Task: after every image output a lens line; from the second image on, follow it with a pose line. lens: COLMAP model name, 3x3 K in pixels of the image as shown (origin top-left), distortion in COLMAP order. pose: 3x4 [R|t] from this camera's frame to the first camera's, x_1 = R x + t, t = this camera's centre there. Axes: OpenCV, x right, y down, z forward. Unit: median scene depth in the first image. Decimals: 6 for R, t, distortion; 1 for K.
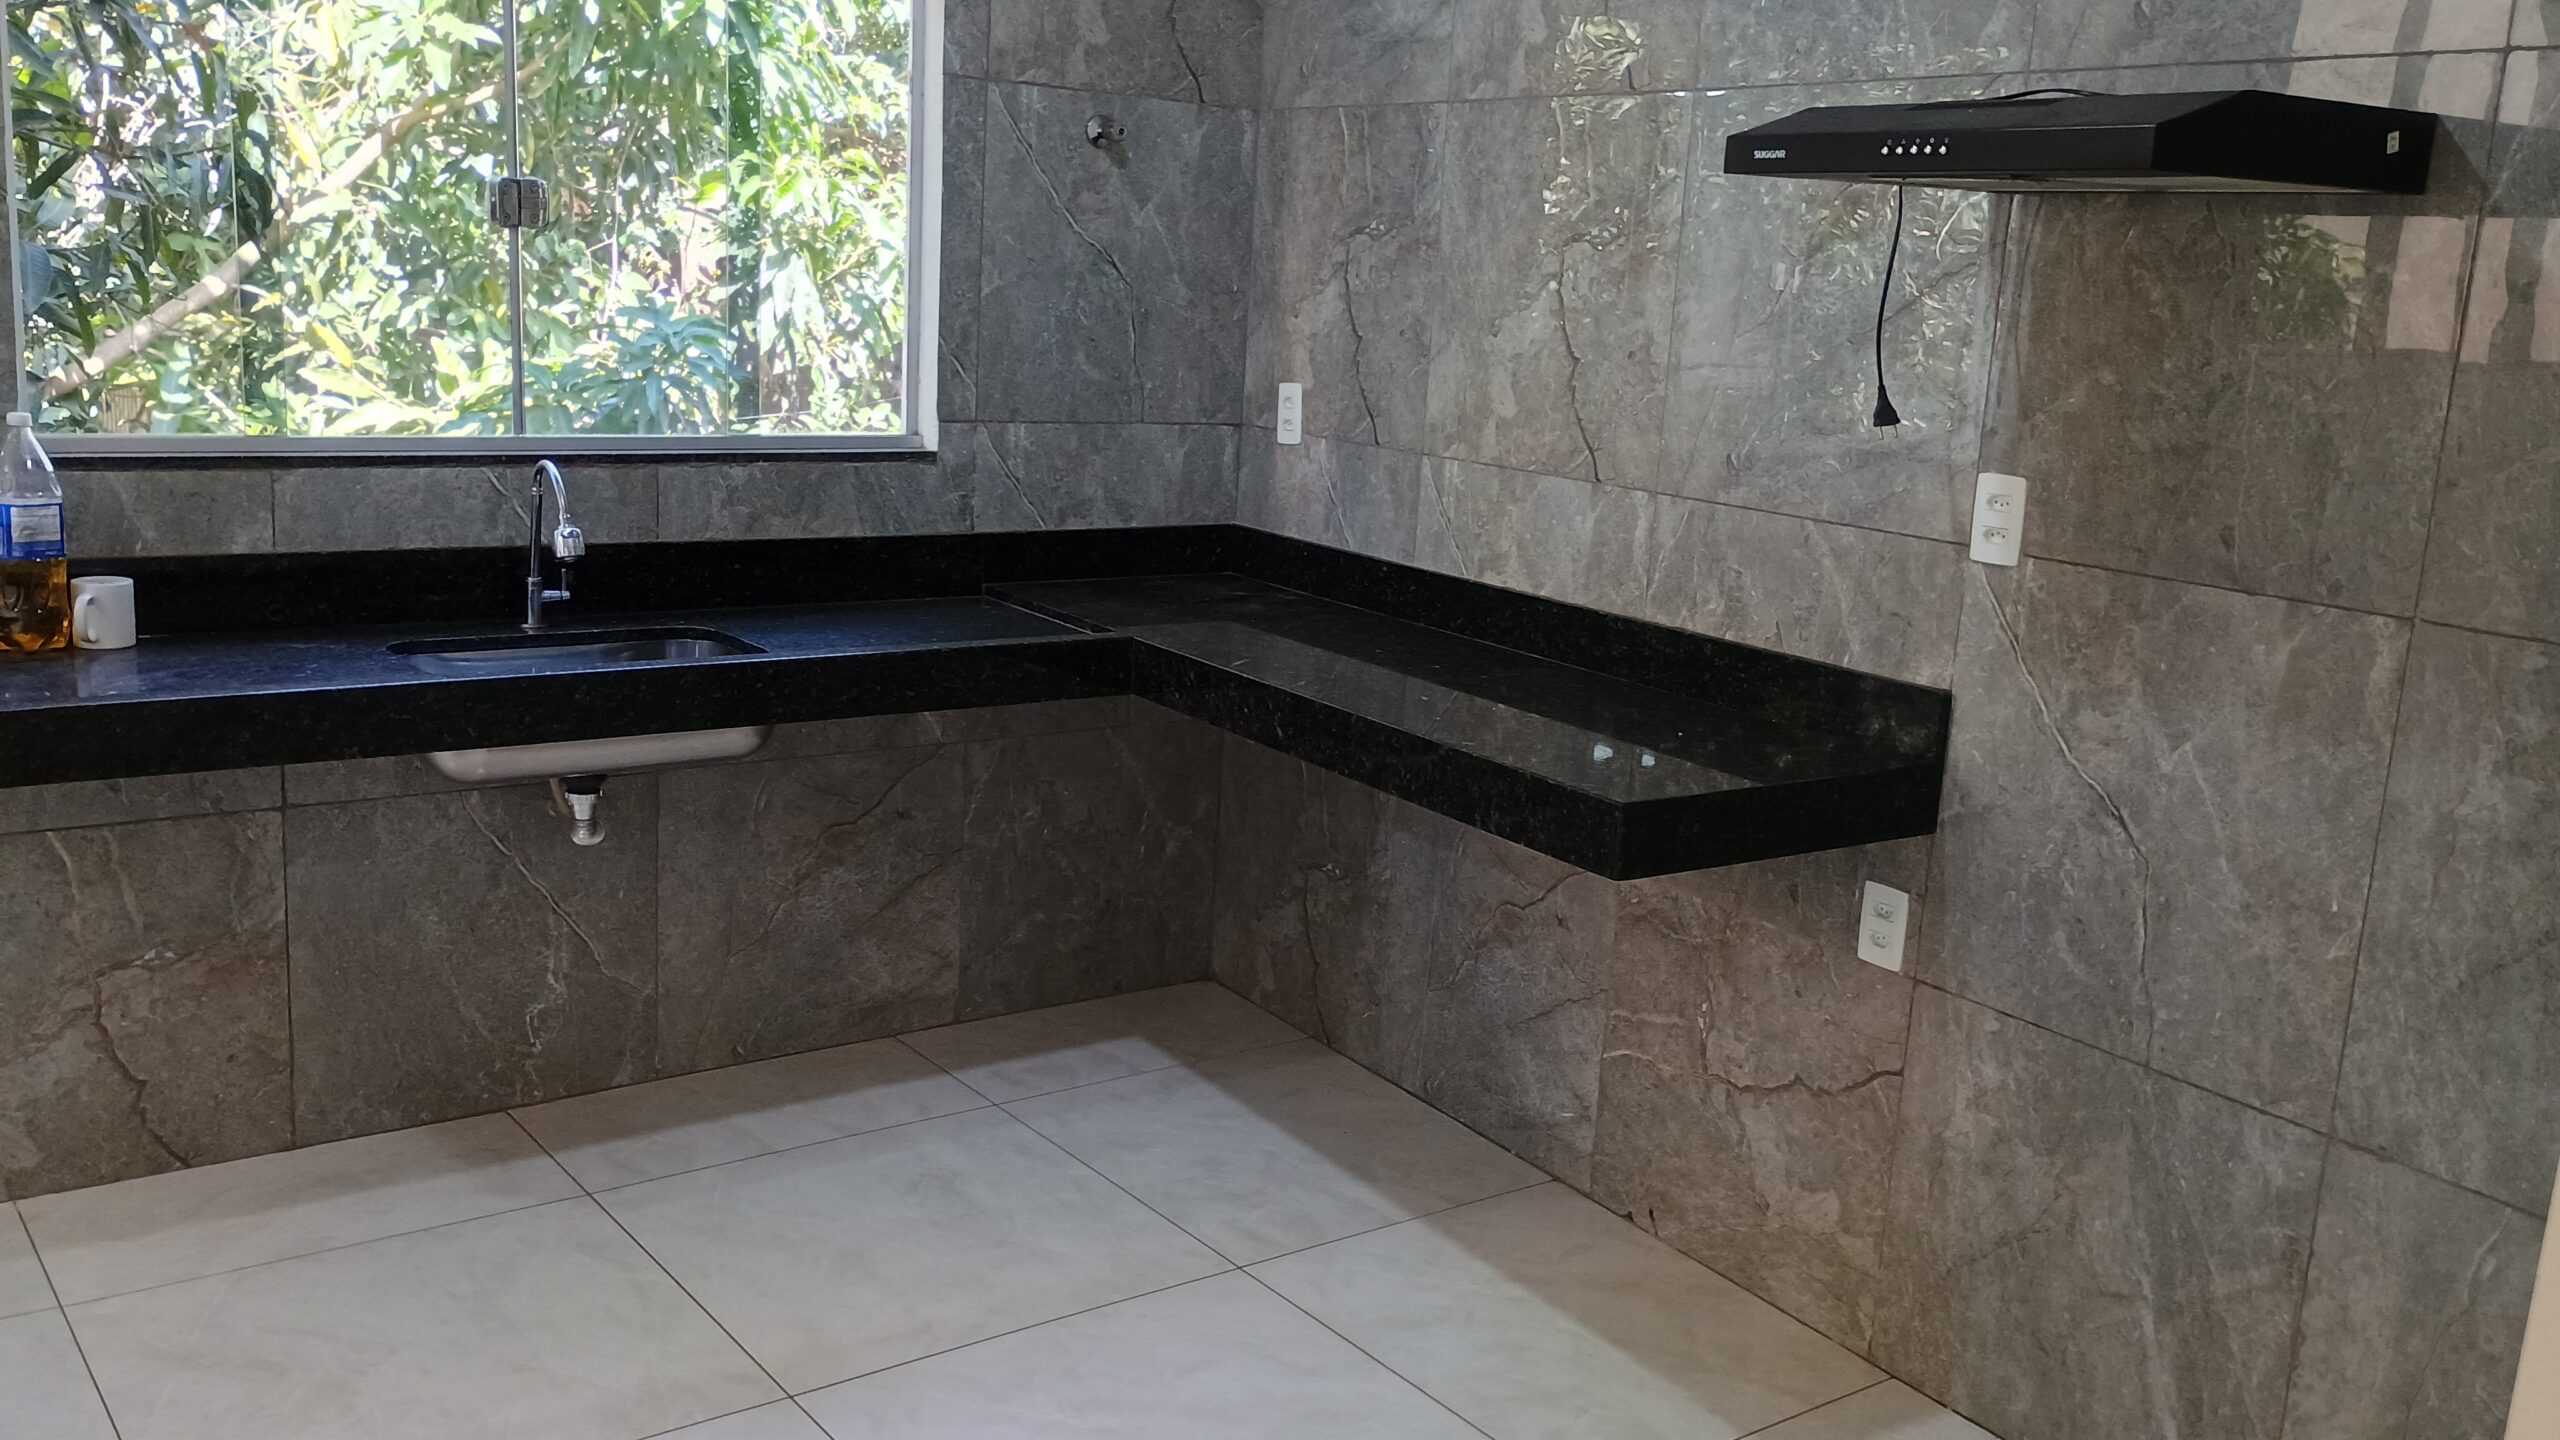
lens RADIAL K [[2228.0, 0, 1294.1], [0, 2228.0, 709.3], [0, 0, 1]] dist [0.036389, -0.003846]
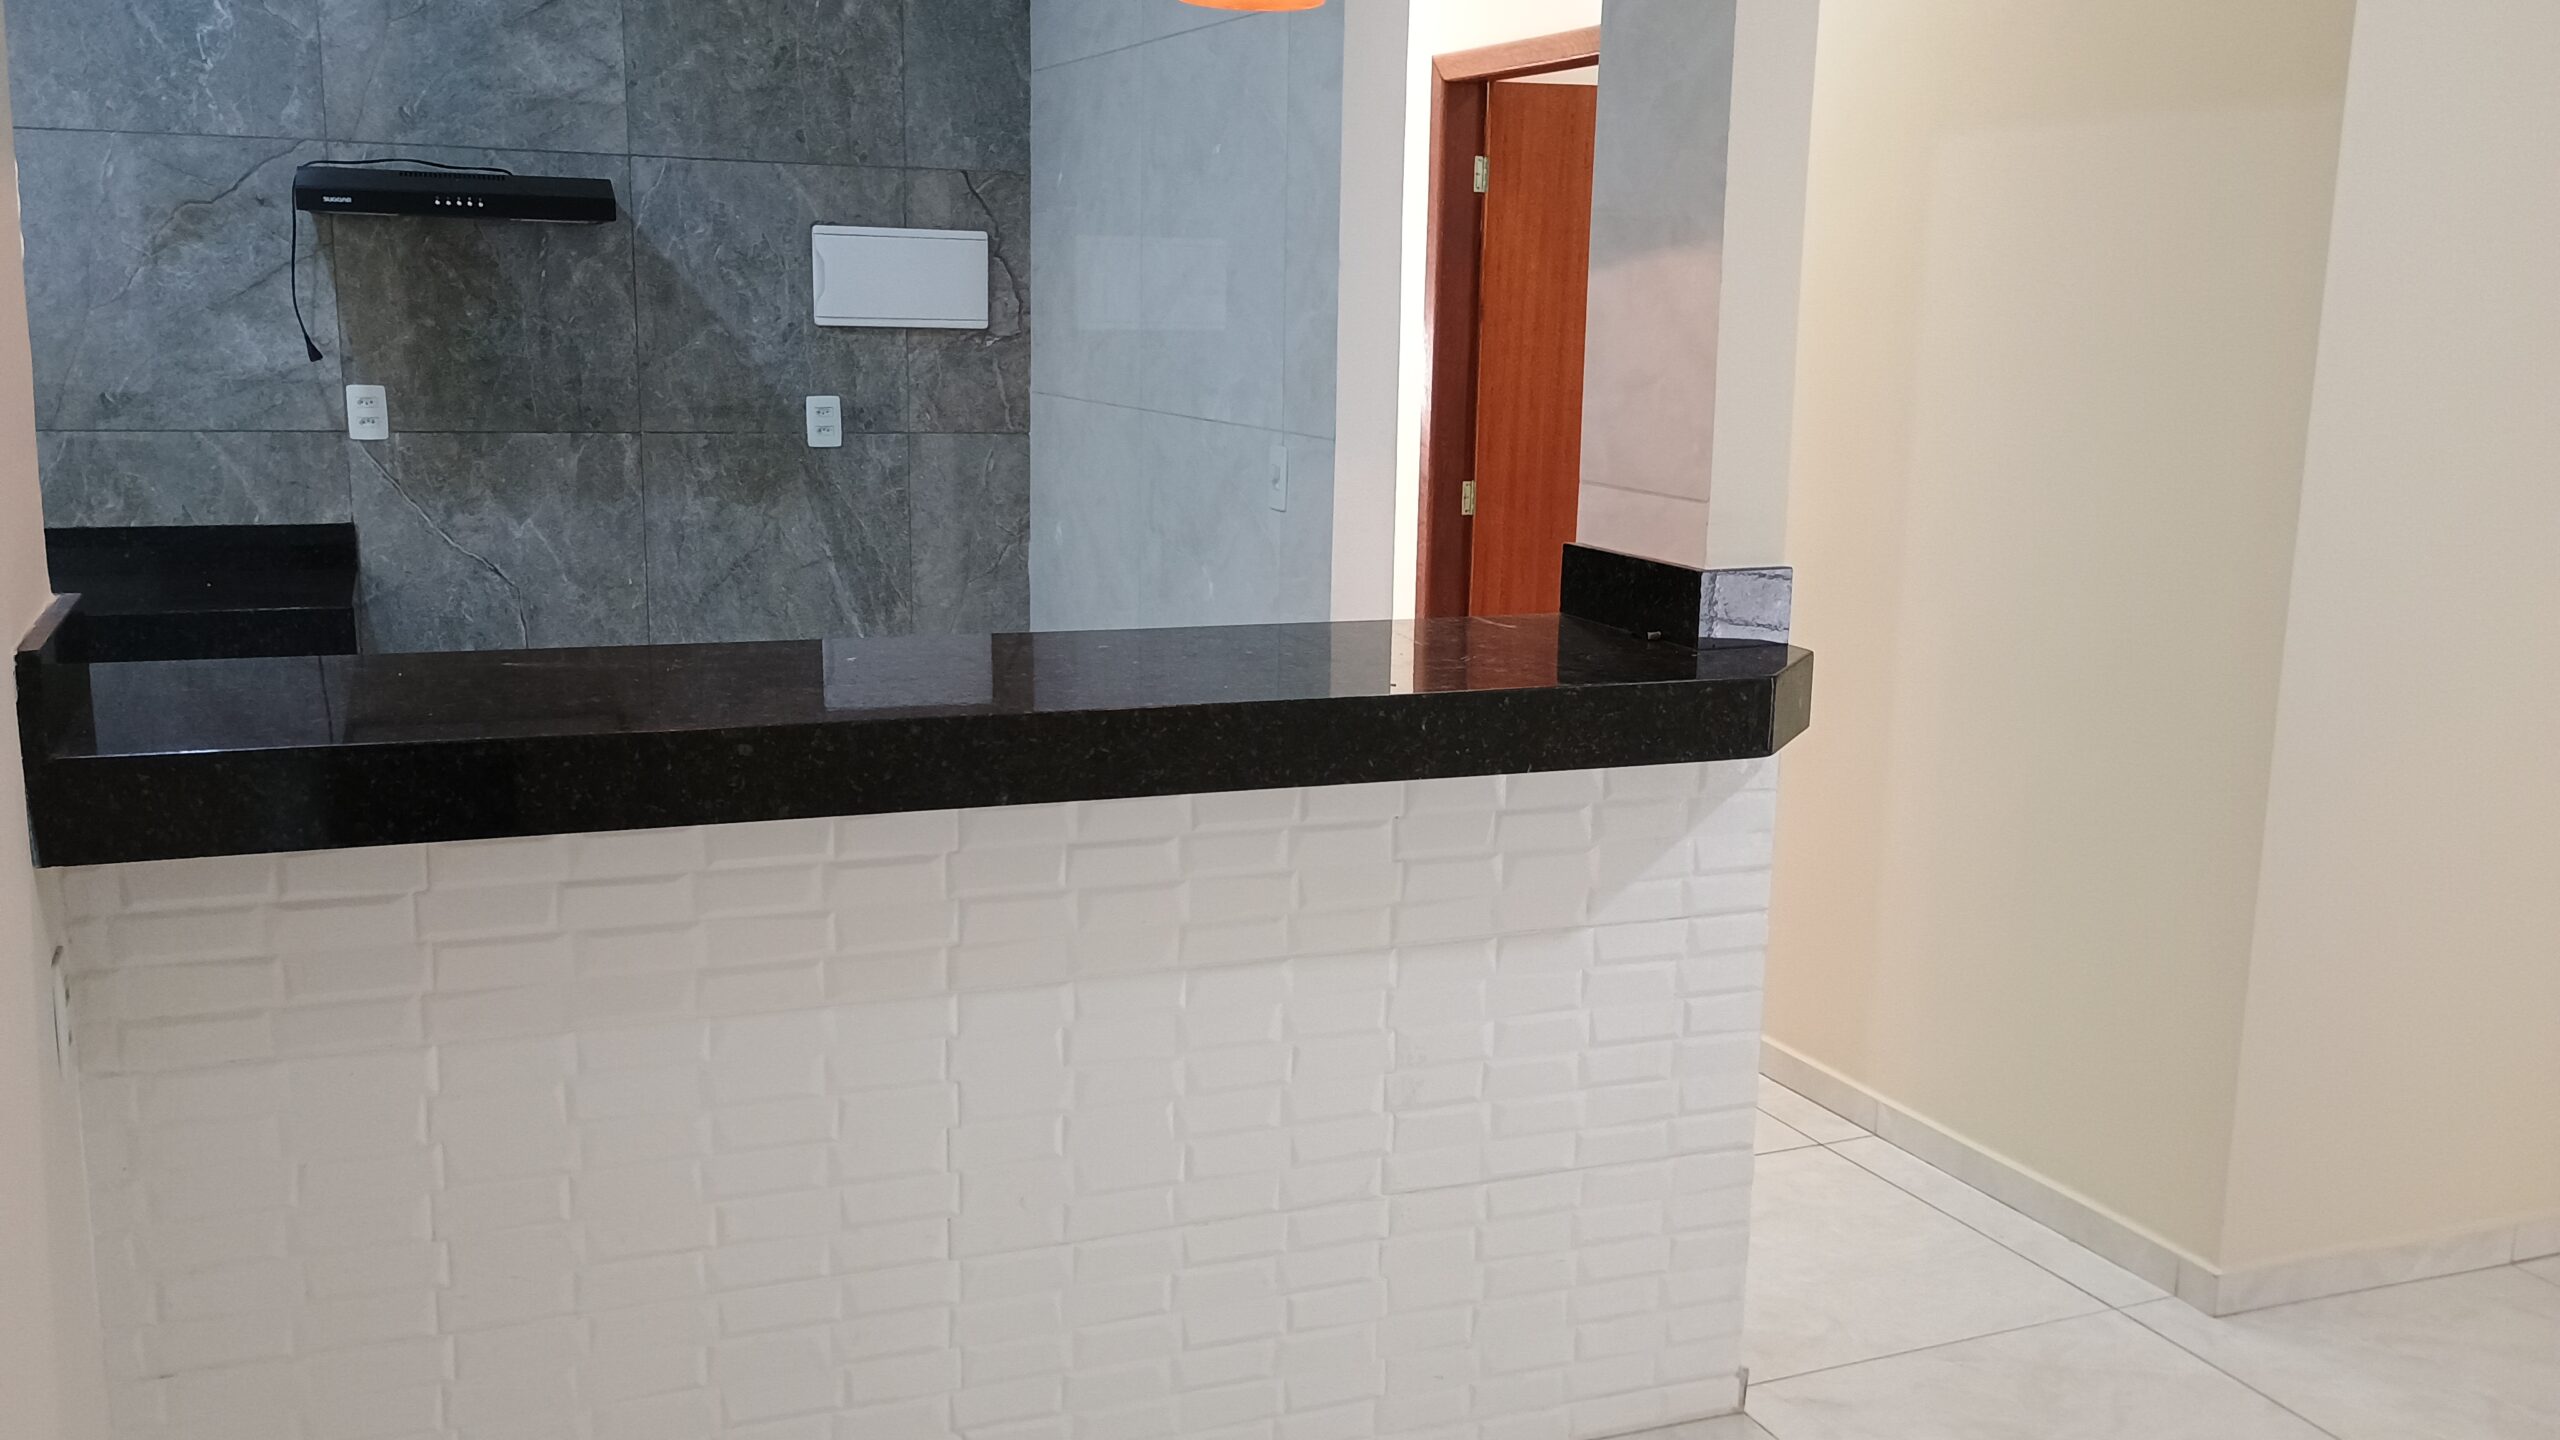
lens RADIAL K [[2228.0, 0, 1294.1], [0, 2228.0, 709.3], [0, 0, 1]] dist [0.036389, -0.003846]
pose [[0.219142, -0.231330, 0.947873, -1.108501], [0.182526, 0.964056, 0.193080, -0.066042], [-0.958468, 0.130700, 0.253488, -0.042598]]
